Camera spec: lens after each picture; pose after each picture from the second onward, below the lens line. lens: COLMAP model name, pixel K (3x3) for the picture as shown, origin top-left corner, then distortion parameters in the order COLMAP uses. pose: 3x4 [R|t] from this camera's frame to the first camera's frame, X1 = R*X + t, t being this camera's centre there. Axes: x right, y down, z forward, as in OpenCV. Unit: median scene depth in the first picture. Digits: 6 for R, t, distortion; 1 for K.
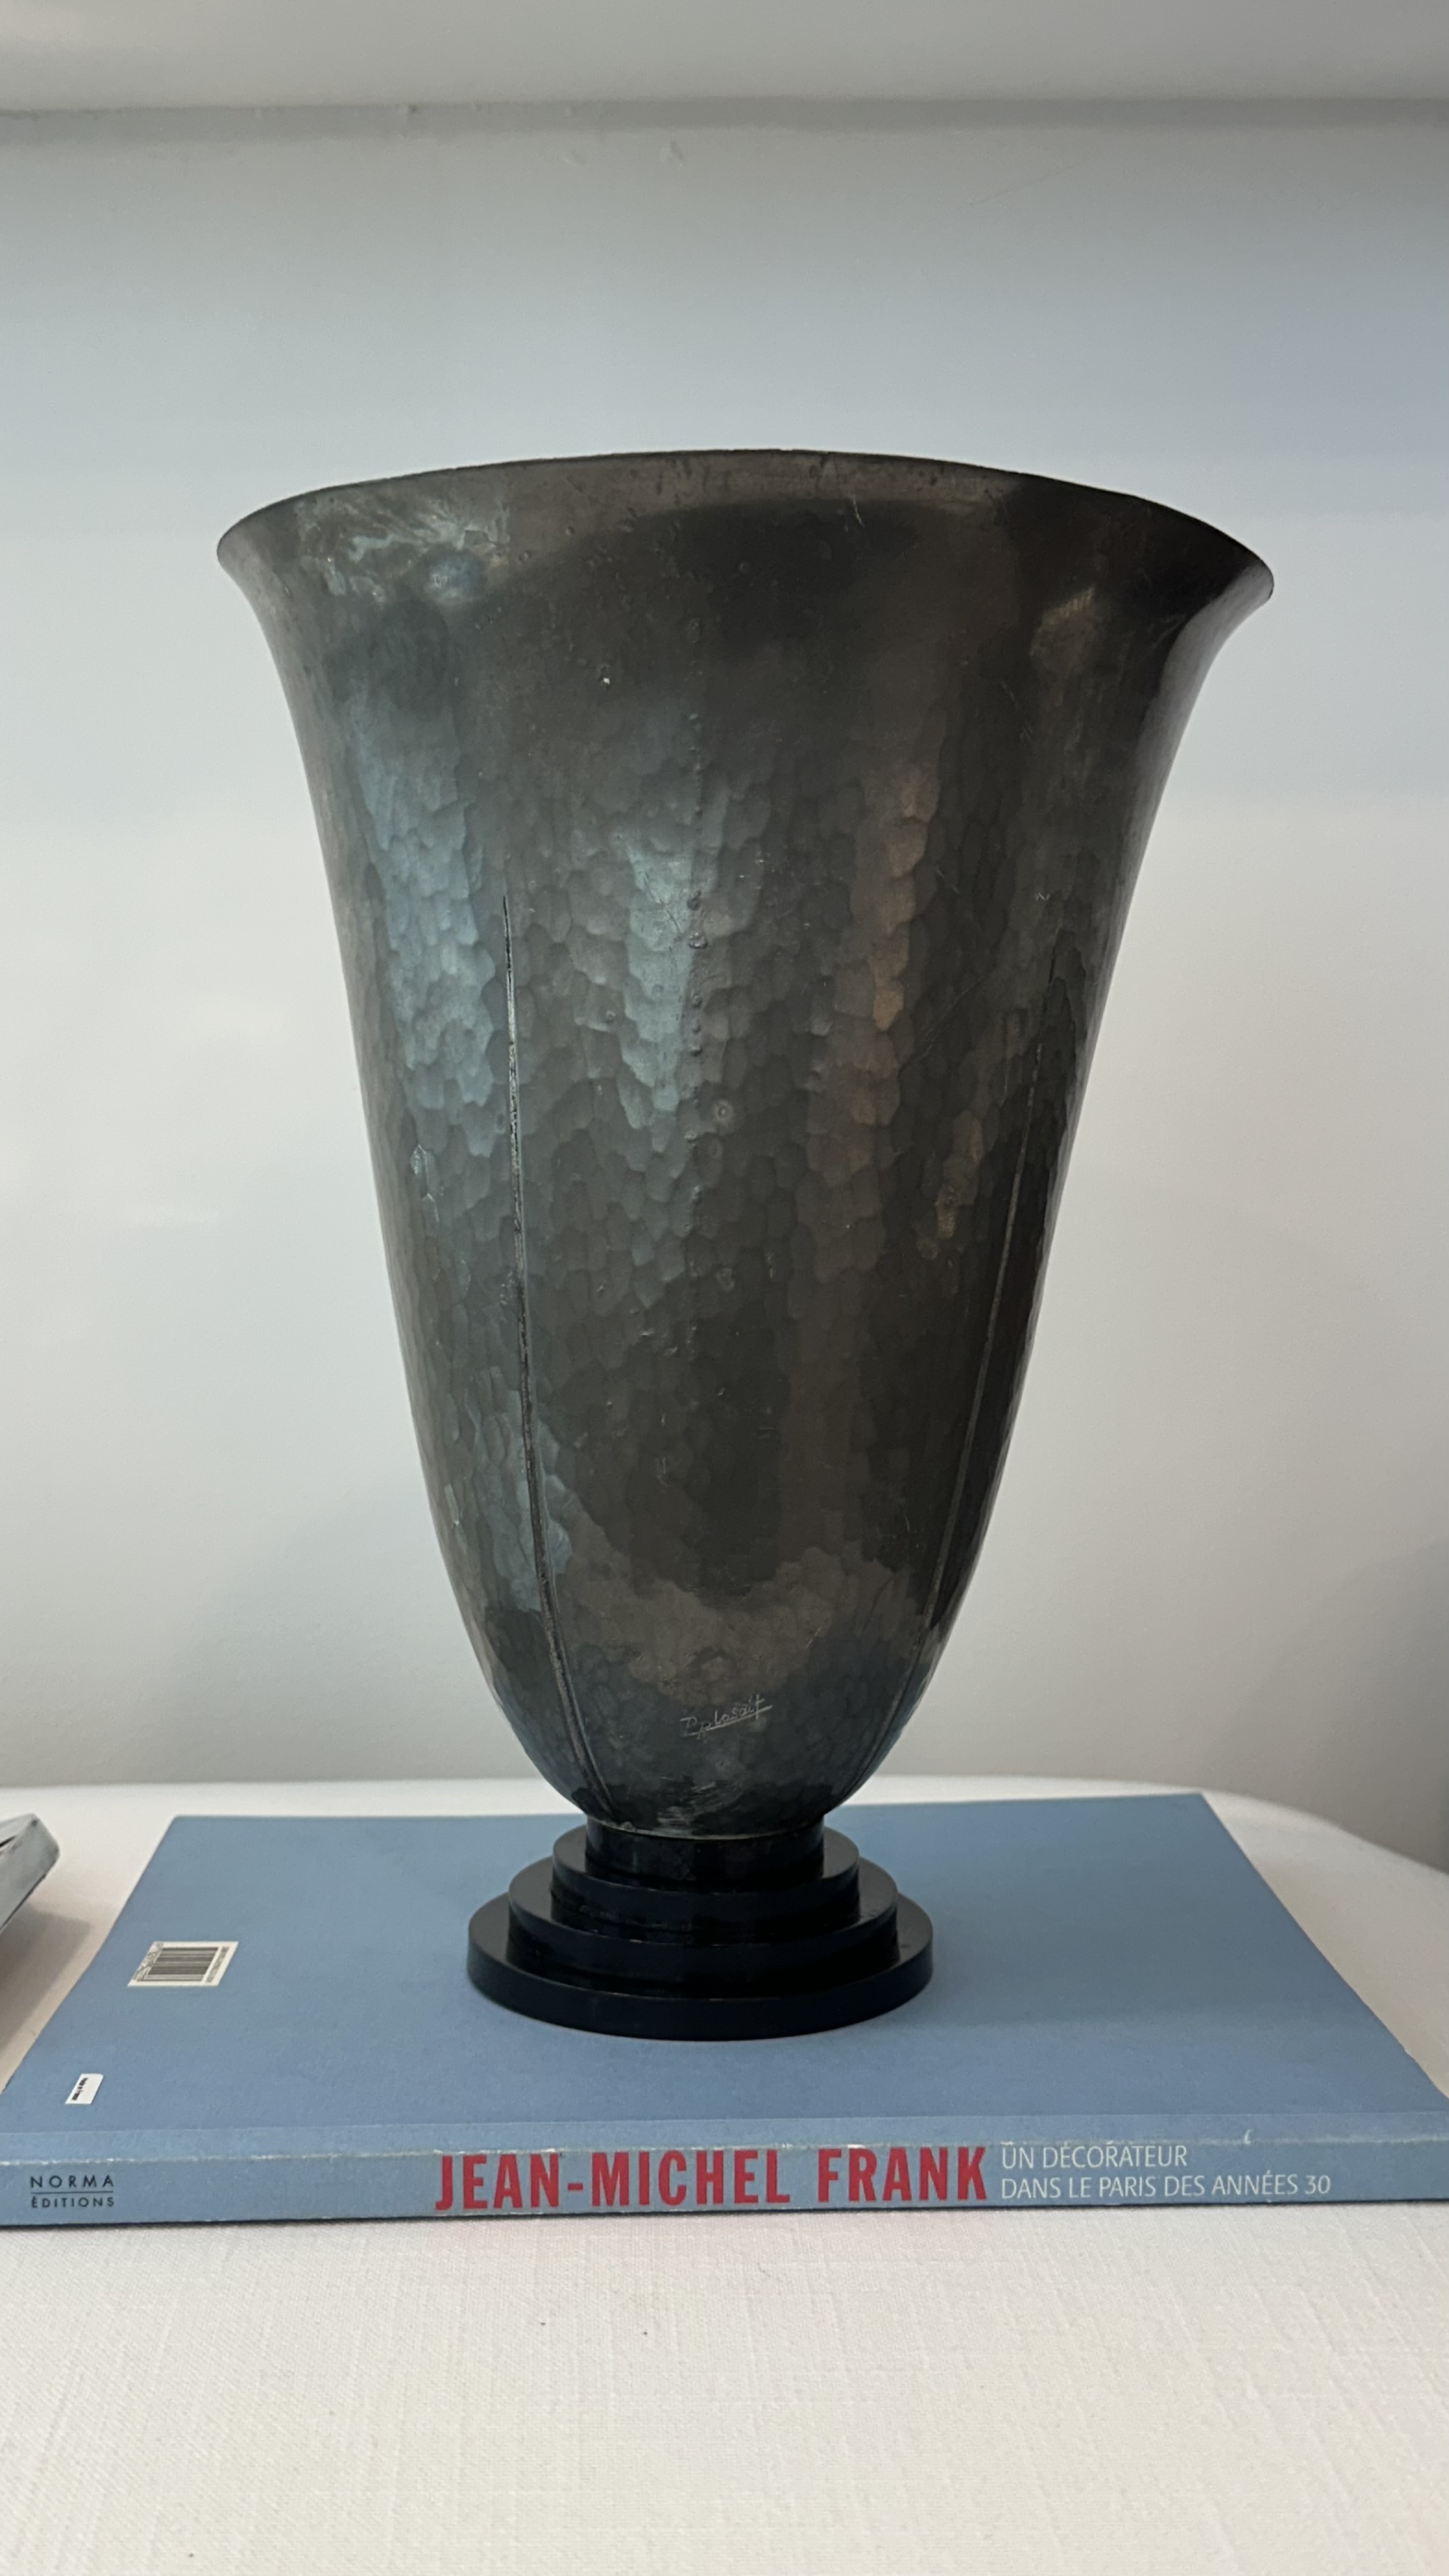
lens RADIAL K [[2675.1, 0, 716.0], [0, 2675.1, 1274.7], [0, 0, 1]] dist [0.219929, -0.476307]
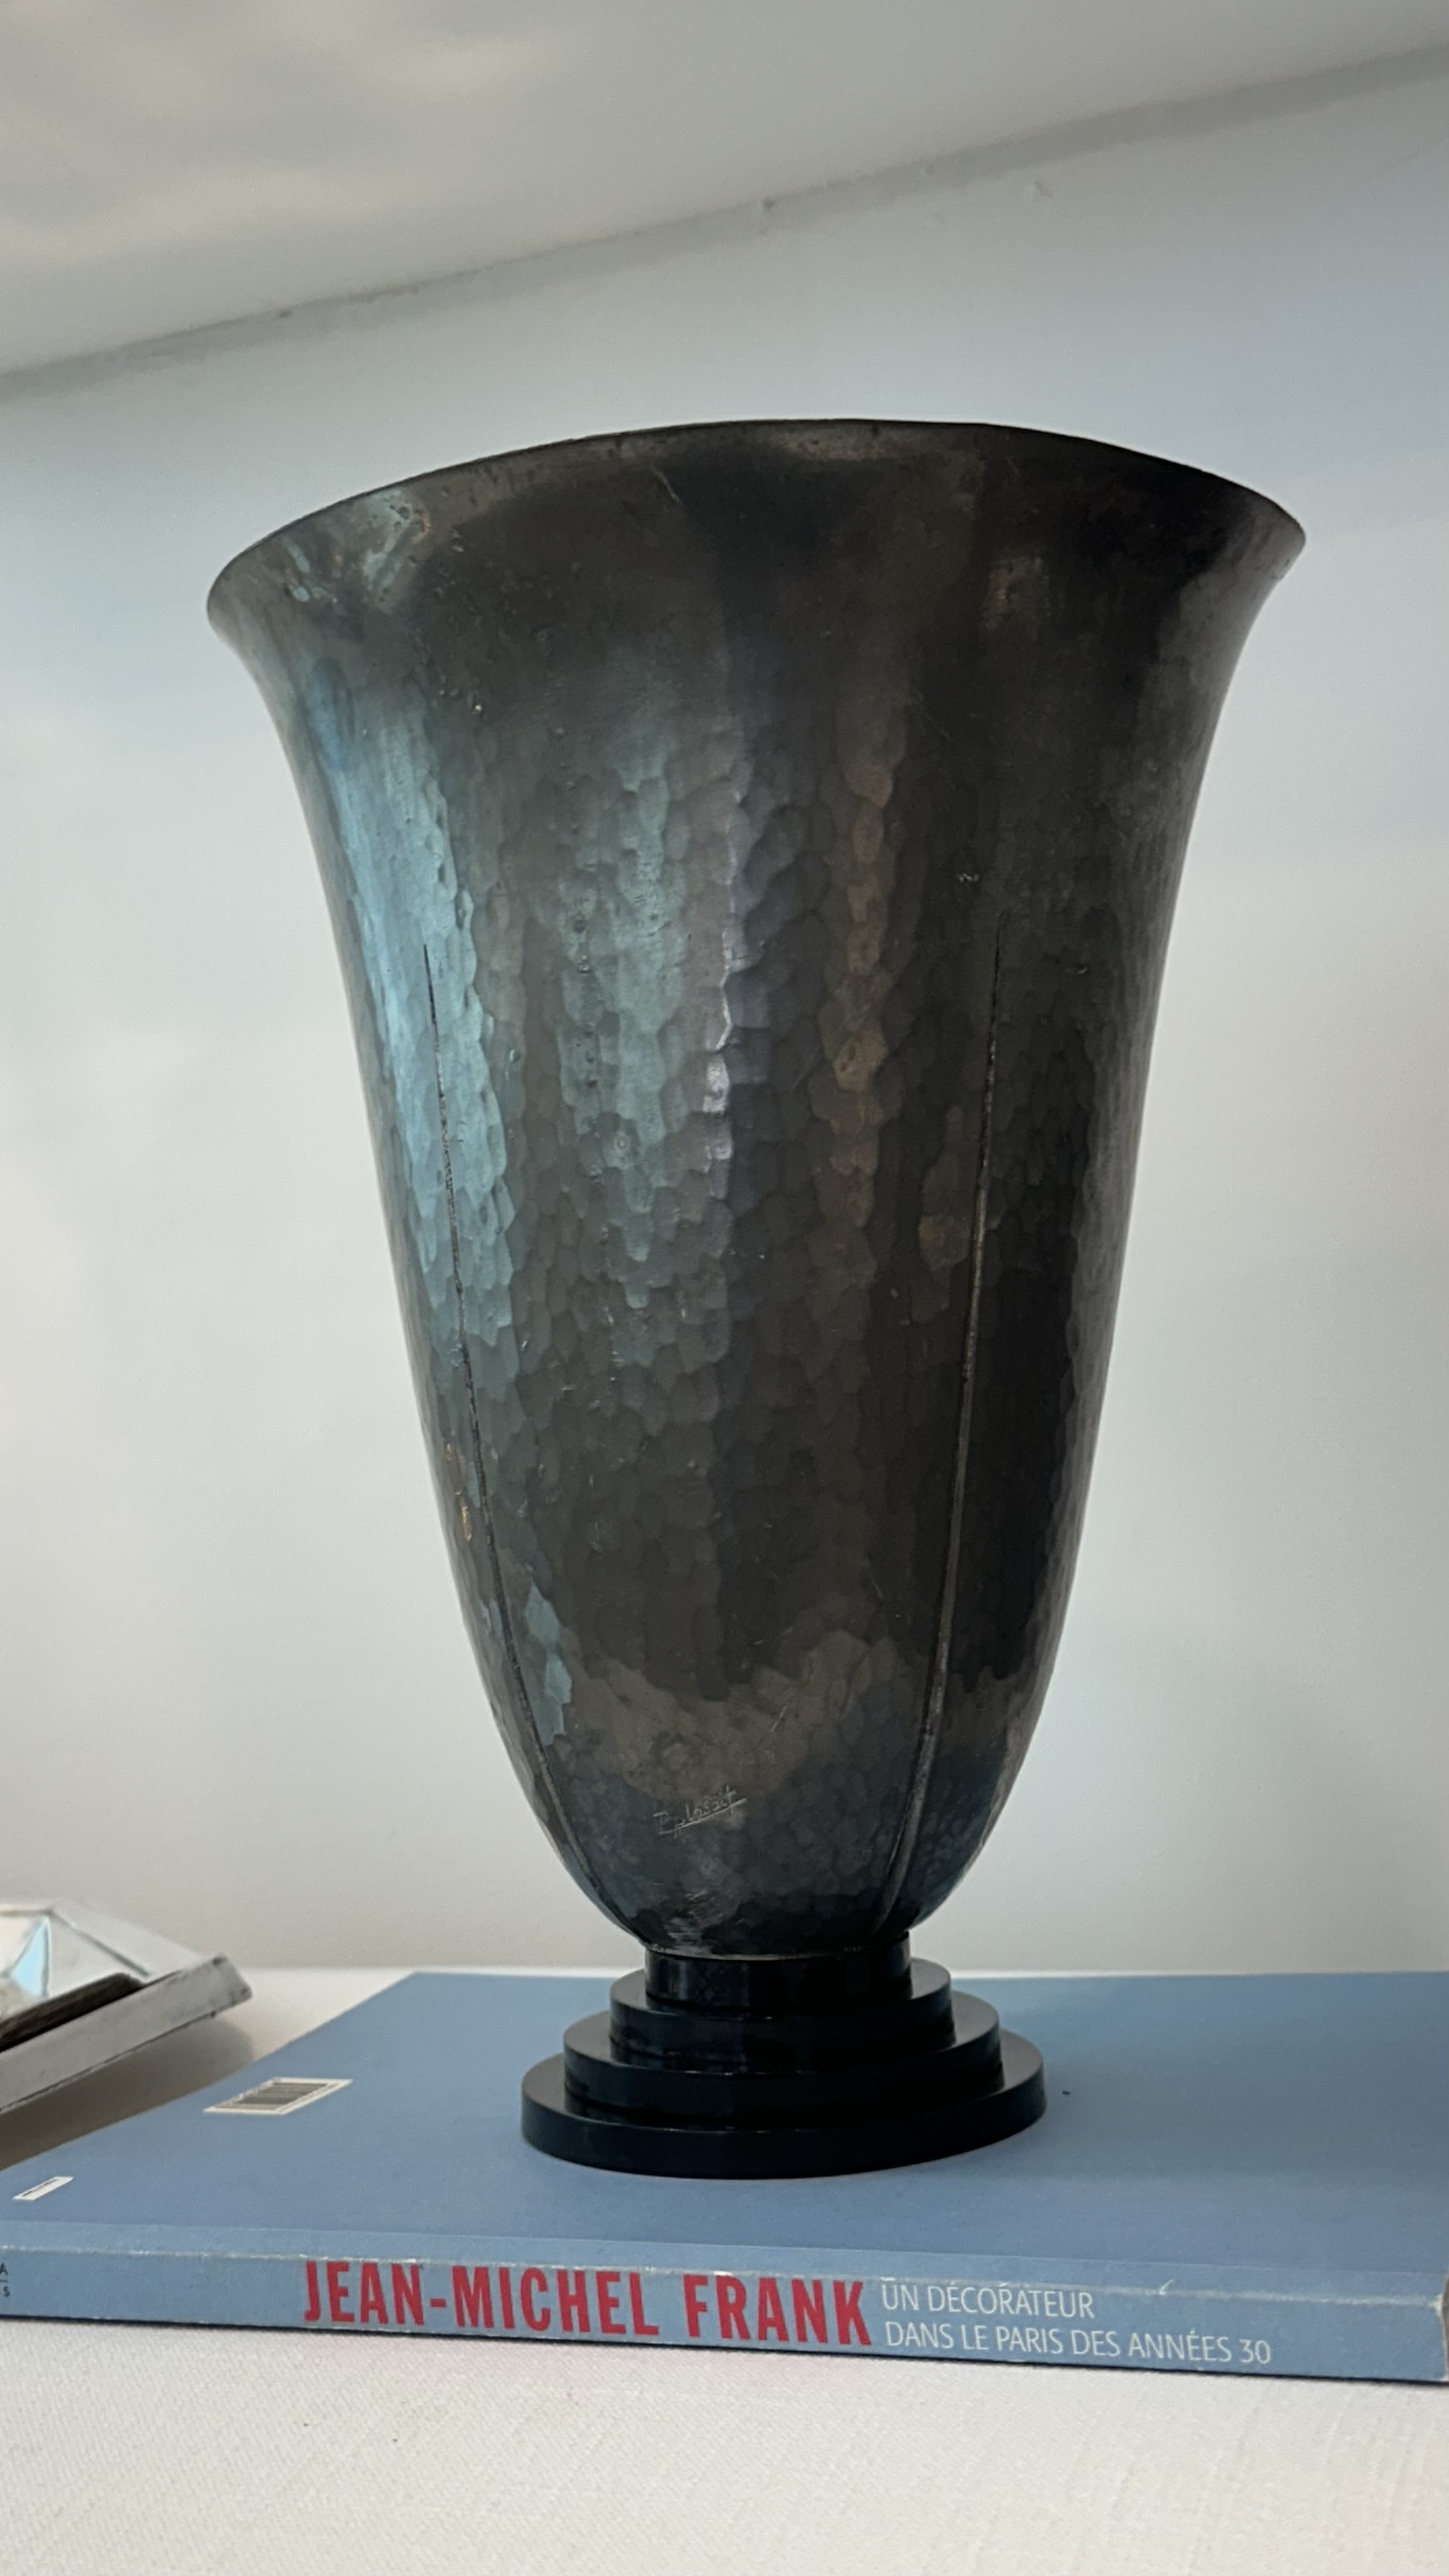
lens RADIAL K [[3002.1, 0, 724.5], [0, 3002.1, 1288.0], [0, 0, 1]] dist [0.209861, -0.424524]
pose [[0.922952, -0.073008, -0.377927, 0.449355], [0.037728, 0.994278, -0.099936, 0.100135], [0.383060, 0.077978, 0.920426, 0.059928]]
